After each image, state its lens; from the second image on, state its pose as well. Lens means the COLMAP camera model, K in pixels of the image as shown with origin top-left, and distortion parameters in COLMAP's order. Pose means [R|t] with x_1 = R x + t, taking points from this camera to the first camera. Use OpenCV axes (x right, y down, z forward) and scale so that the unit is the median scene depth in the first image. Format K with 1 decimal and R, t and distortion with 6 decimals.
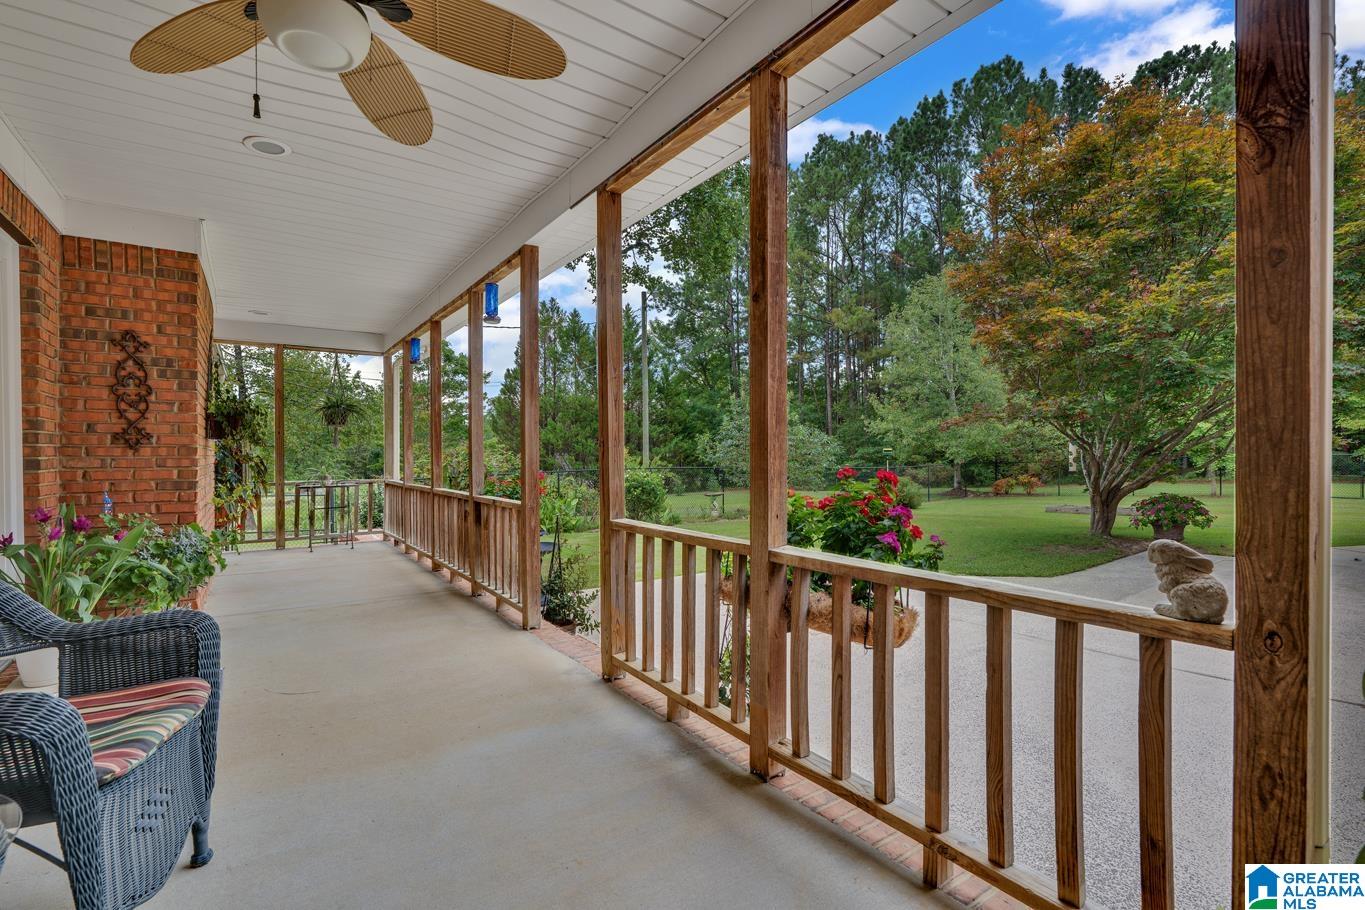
lens RADIAL K [[603.7, 0, 680.7], [0, 603.7, 459.4], [0, 0, 1]] dist [-0.000087, 0.000271]
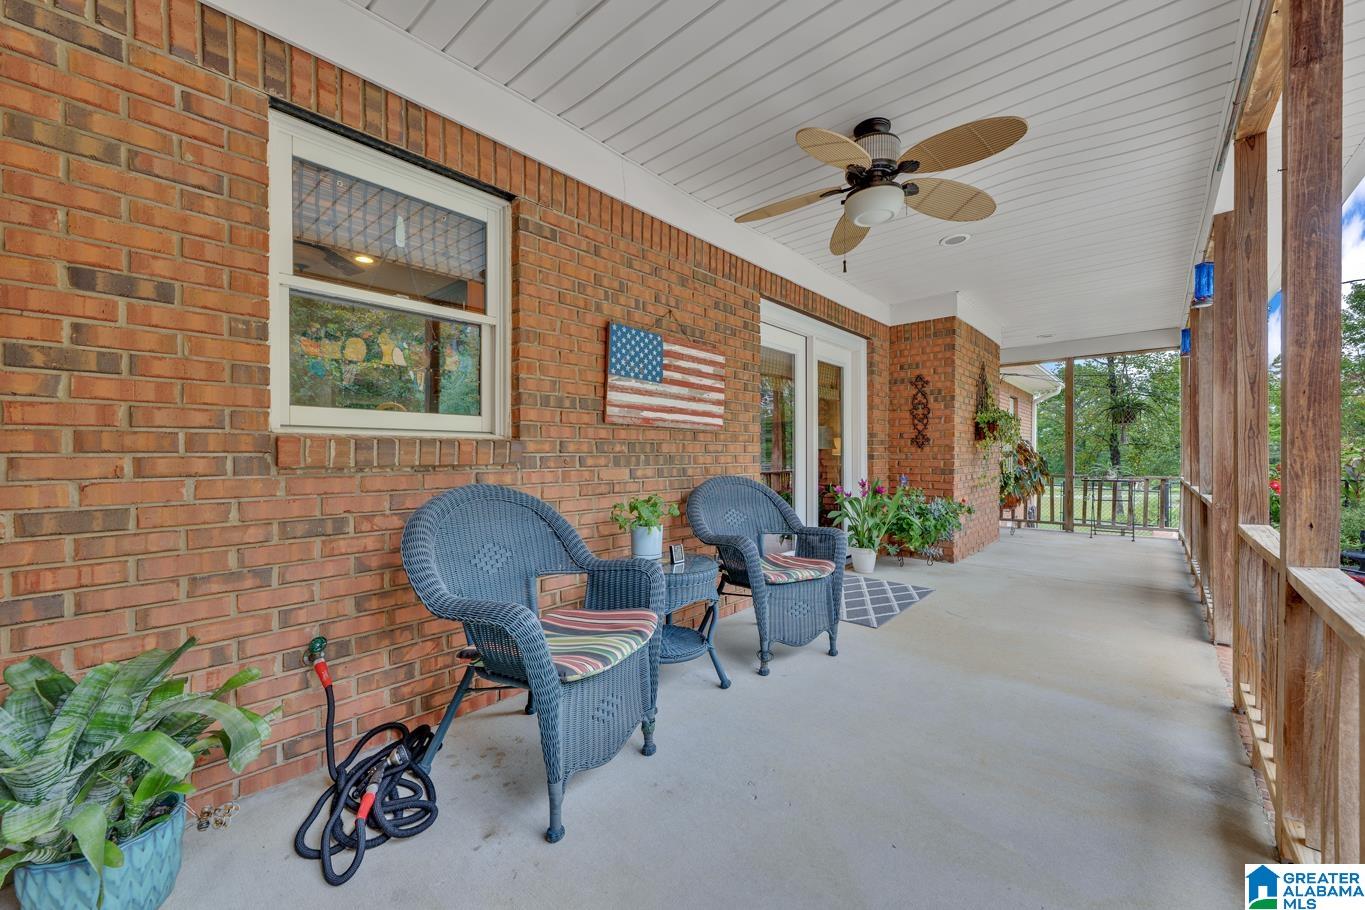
lens RADIAL K [[538.0, 0, 683.5], [0, 538.0, 457.1], [0, 0, 1]] dist [0.002899, -0.000354]
pose [[0.236330, 0.004704, -0.971661, 0.343509], [-0.003939, 0.999985, 0.003884, 0.004223], [0.971665, 0.002909, 0.236345, 0.043651]]
